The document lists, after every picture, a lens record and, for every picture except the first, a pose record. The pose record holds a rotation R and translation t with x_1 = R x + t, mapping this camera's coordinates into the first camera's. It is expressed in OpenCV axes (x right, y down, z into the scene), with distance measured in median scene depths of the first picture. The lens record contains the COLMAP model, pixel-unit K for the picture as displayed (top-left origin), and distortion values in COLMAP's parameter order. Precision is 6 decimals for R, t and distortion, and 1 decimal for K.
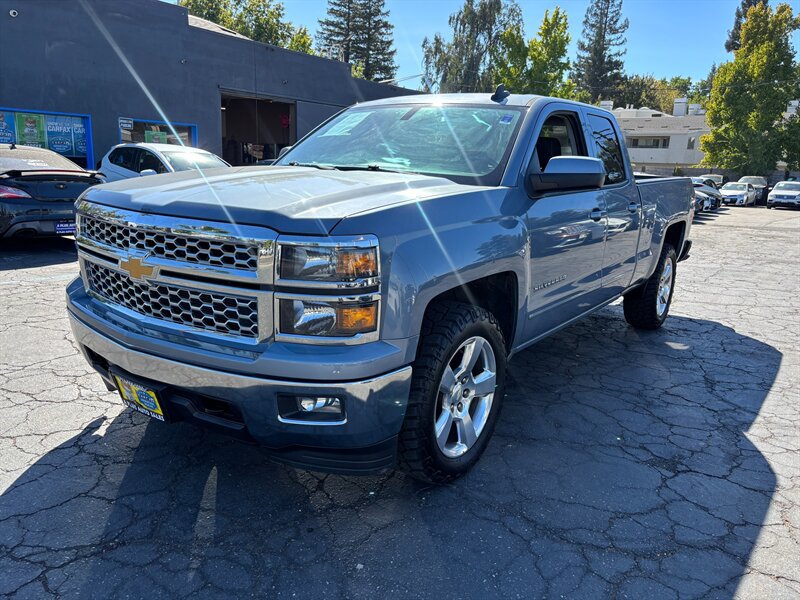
lens RADIAL K [[608.9, 0, 401.1], [0, 608.9, 295.0], [0, 0, 1]] dist [0.053775, -0.067629]
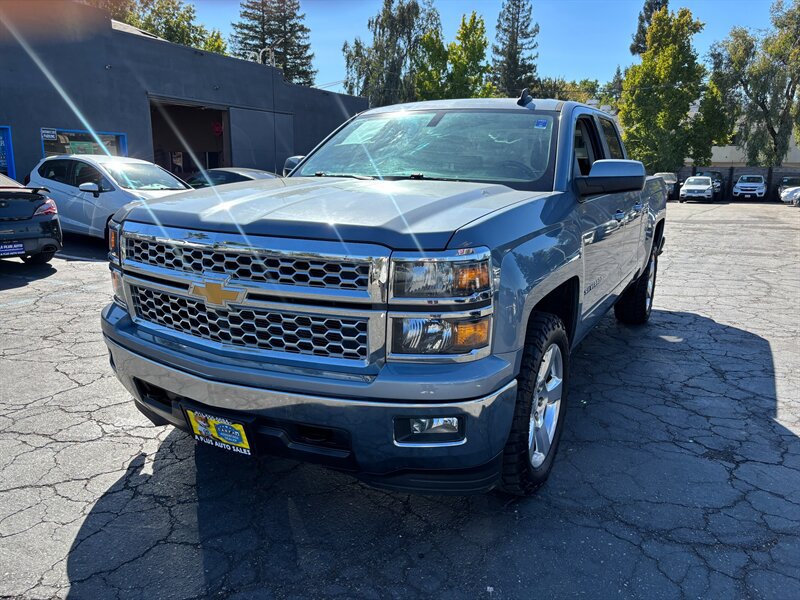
lens RADIAL K [[608.5, 0, 401.5], [0, 608.5, 302.8], [0, 0, 1]] dist [0.055964, -0.069127]
pose [[0.991444, -0.052068, 0.119696, -0.169753], [0.051419, 0.998641, 0.008508, -0.014257], [-0.119976, -0.002281, 0.992774, 0.031067]]
